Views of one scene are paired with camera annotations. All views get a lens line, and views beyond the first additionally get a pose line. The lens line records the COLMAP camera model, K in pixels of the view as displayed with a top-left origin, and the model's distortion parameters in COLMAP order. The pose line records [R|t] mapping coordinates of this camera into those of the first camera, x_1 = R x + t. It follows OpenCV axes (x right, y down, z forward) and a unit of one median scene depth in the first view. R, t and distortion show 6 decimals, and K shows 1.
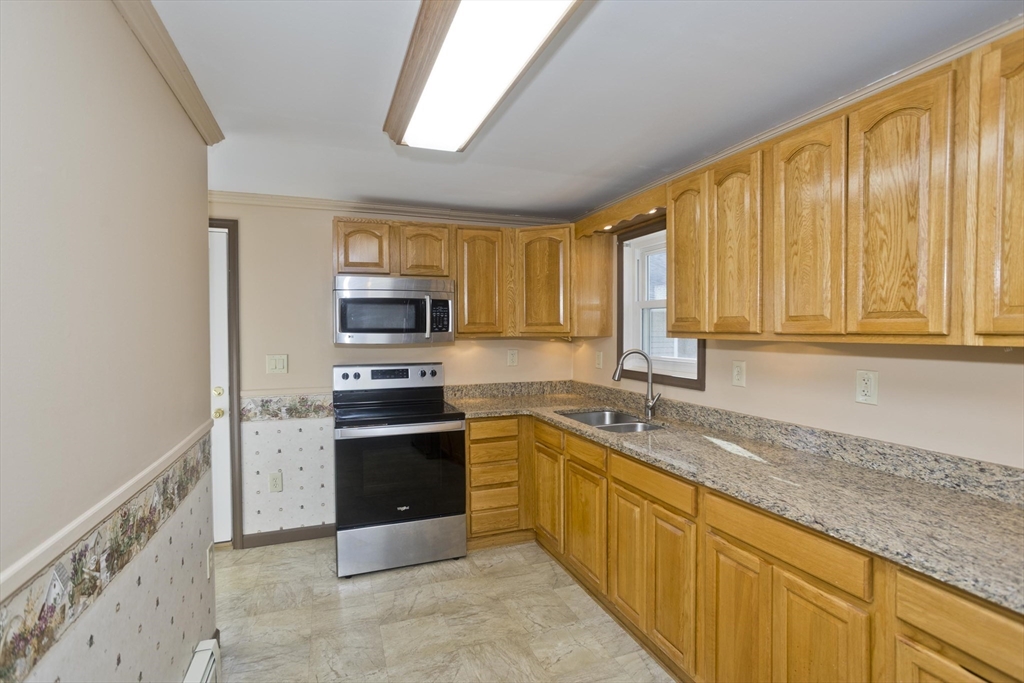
lens RADIAL K [[489.7, 0, 515.1], [0, 489.7, 339.5], [0, 0, 1]] dist [-0.002861, 0.000981]
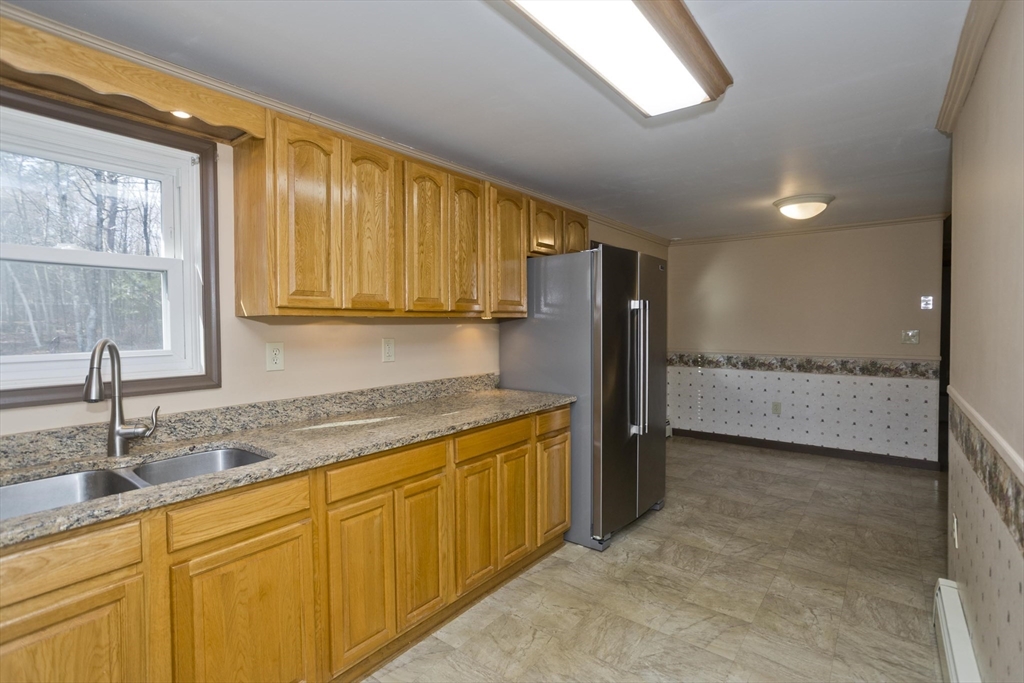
lens RADIAL K [[489.7, 0, 515.1], [0, 489.7, 339.5], [0, 0, 1]] dist [-0.002861, 0.000981]
pose [[-0.503093, -0.020268, 0.863994, -0.659844], [0.026859, 0.998875, 0.039071, 0.018715], [-0.863815, 0.042863, -0.501983, 1.314084]]
